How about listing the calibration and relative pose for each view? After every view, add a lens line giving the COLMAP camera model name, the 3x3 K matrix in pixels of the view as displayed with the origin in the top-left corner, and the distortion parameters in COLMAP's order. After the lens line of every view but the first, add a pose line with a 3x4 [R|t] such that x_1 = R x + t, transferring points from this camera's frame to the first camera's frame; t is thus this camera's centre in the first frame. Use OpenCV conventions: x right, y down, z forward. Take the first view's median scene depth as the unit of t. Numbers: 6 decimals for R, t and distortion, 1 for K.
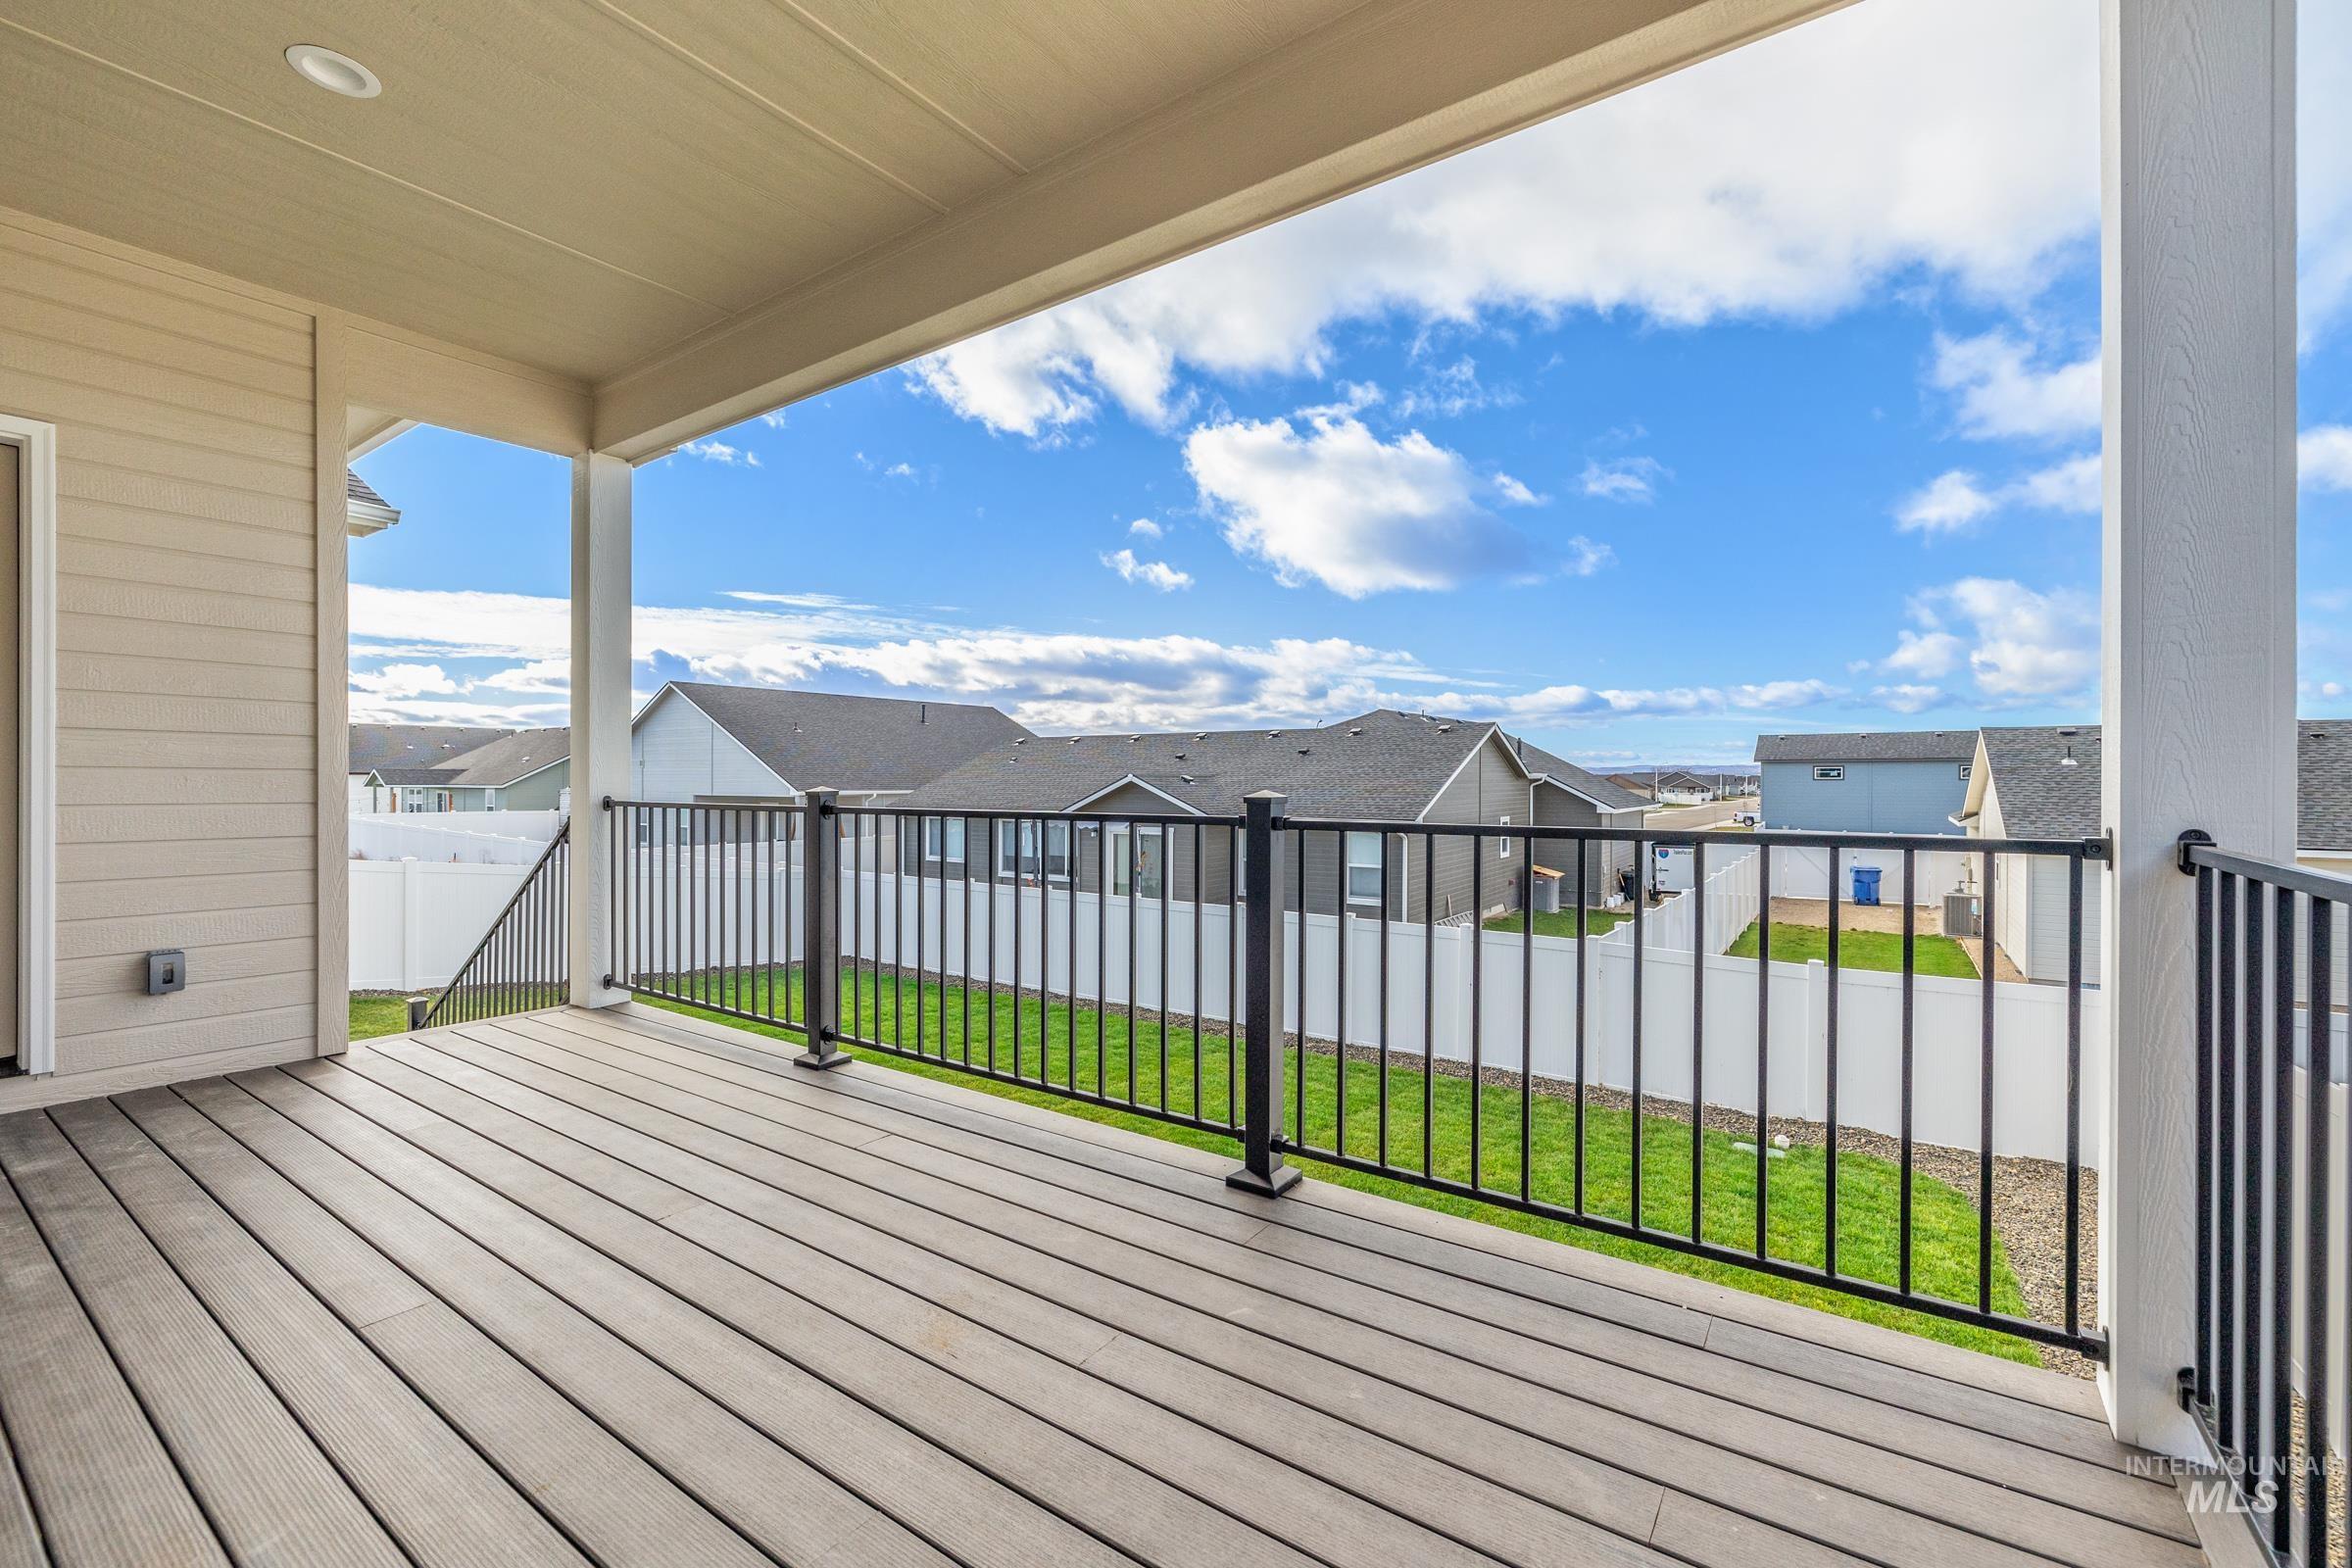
lens RADIAL K [[982.7, 0, 1183.7], [0, 982.7, 784.6], [0, 0, 1]] dist [0.000022, -0.000033]
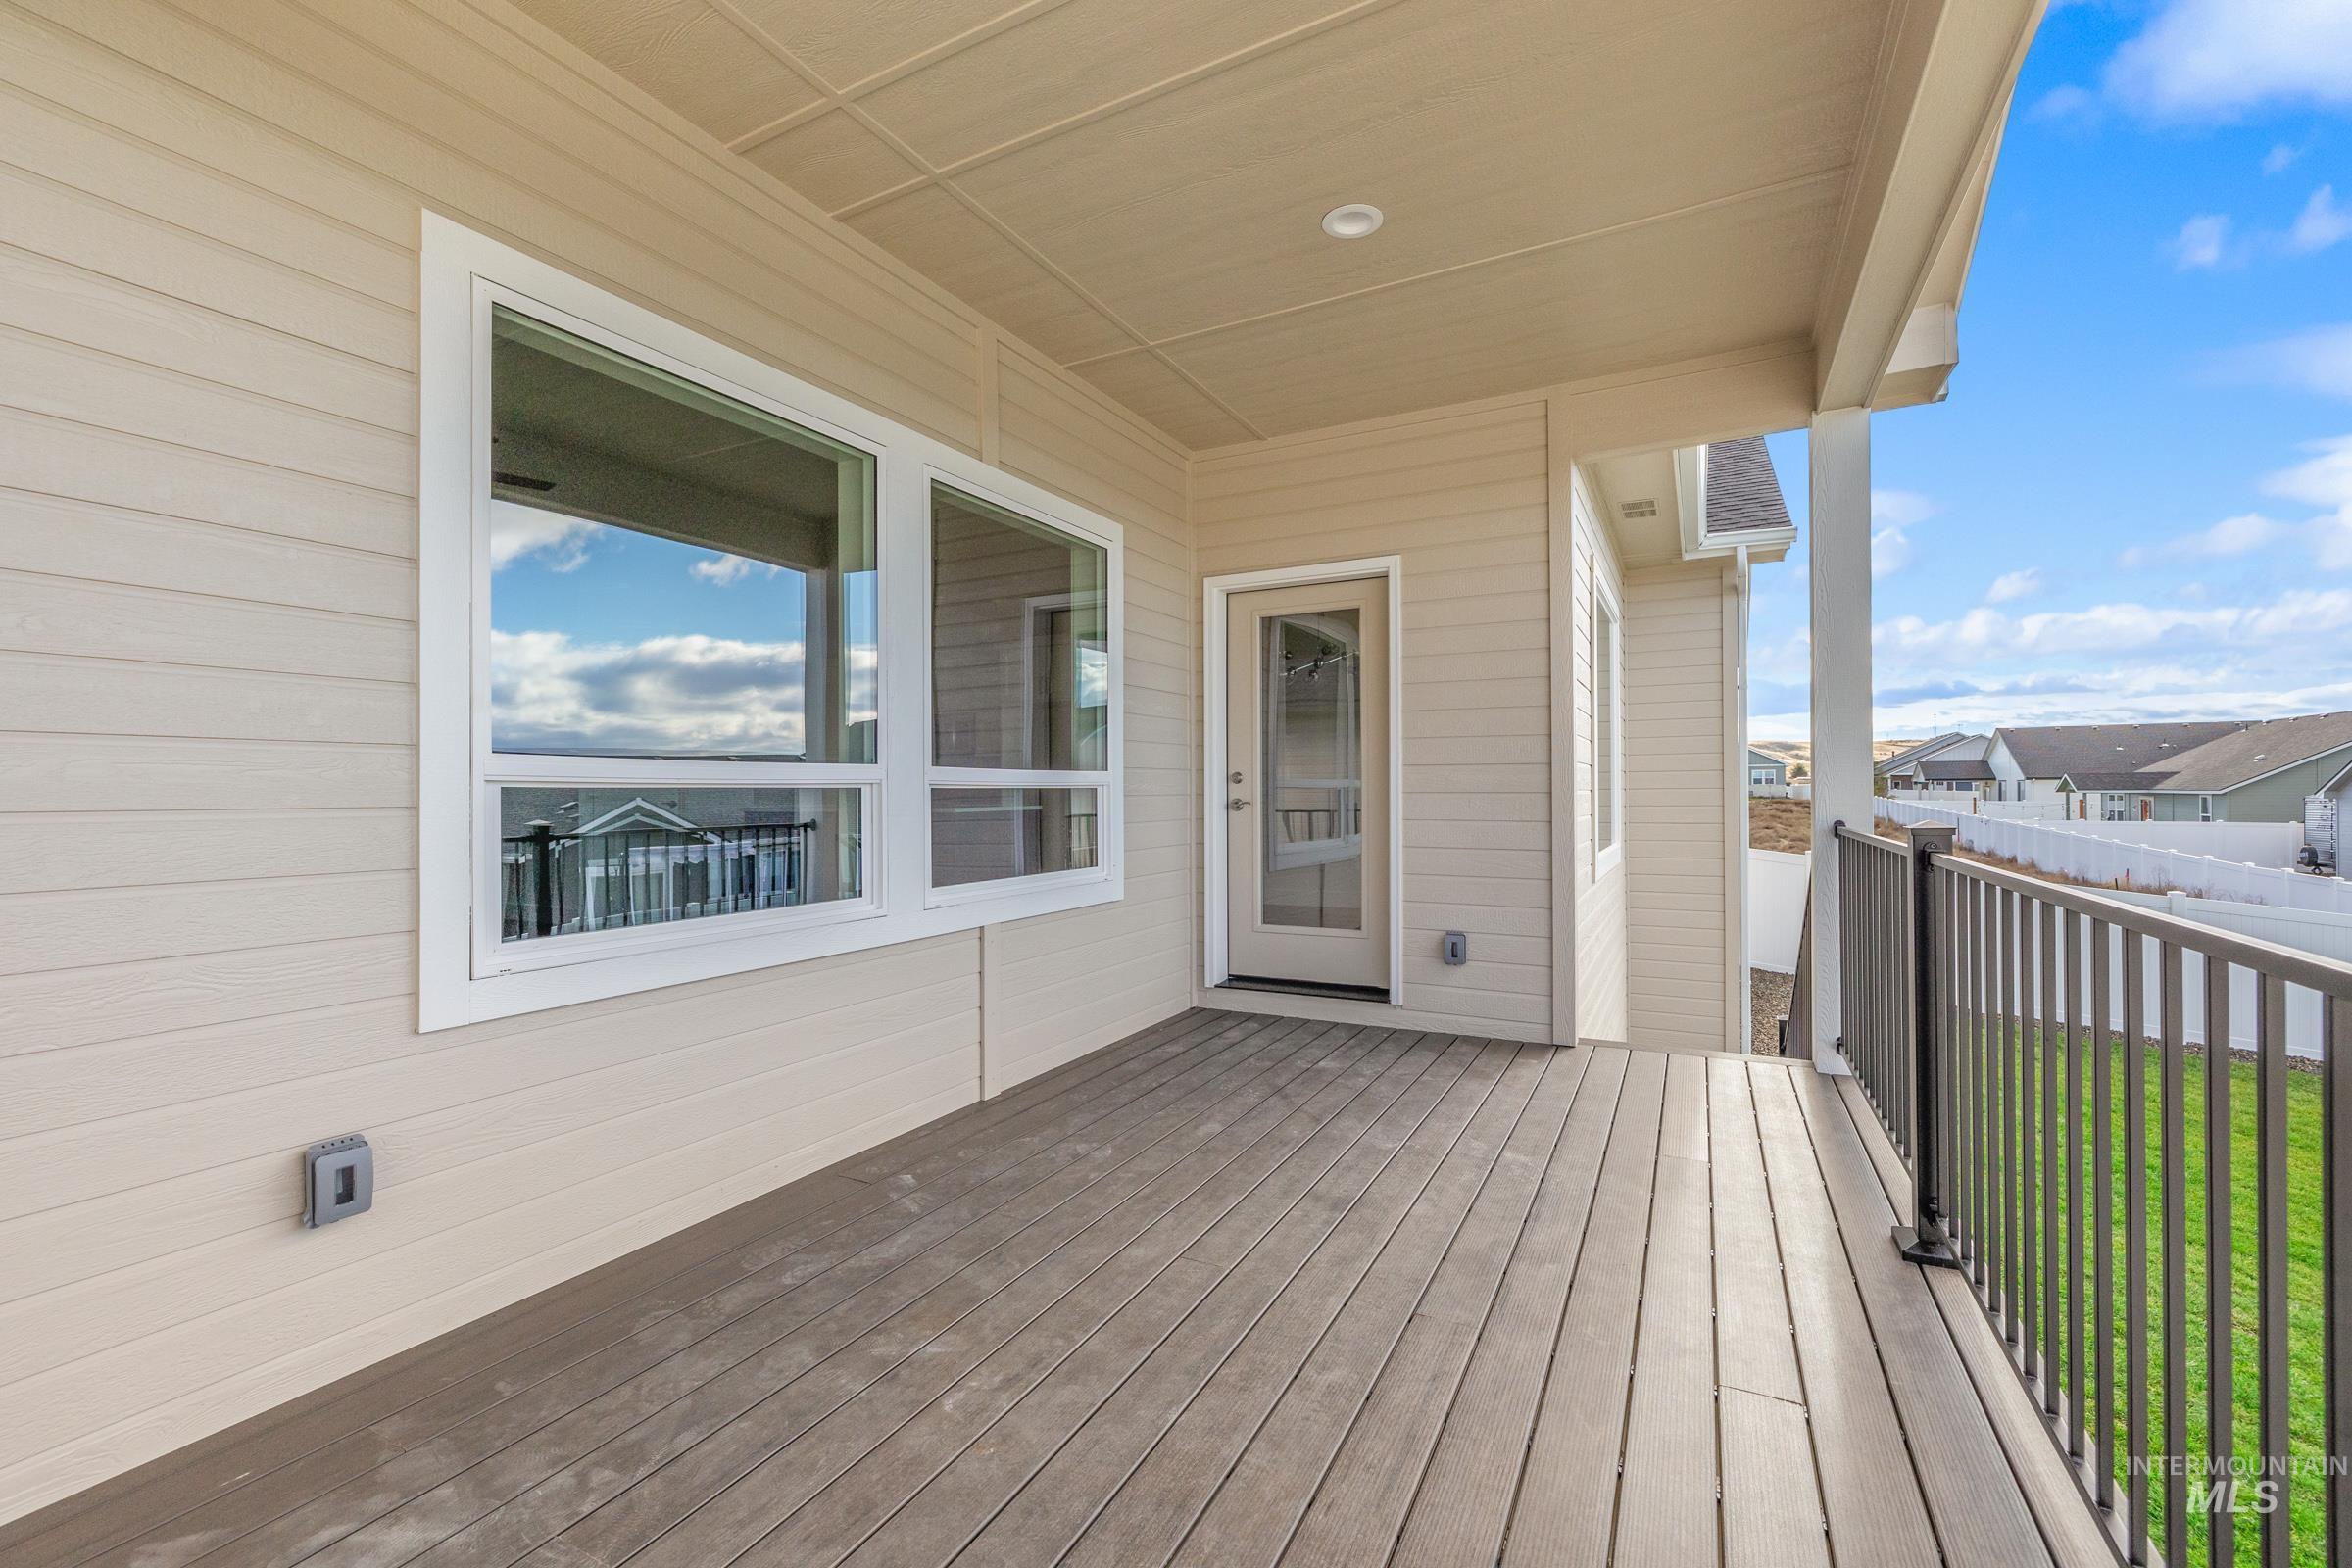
lens RADIAL K [[982.7, 0, 1183.7], [0, 982.7, 784.6], [0, 0, 1]] dist [0.000022, -0.000033]
pose [[0.125573, -0.006353, -0.992064, 0.185531], [0.002177, 0.999979, -0.006128, -0.017222], [0.992082, -0.001391, 0.125584, 0.396120]]
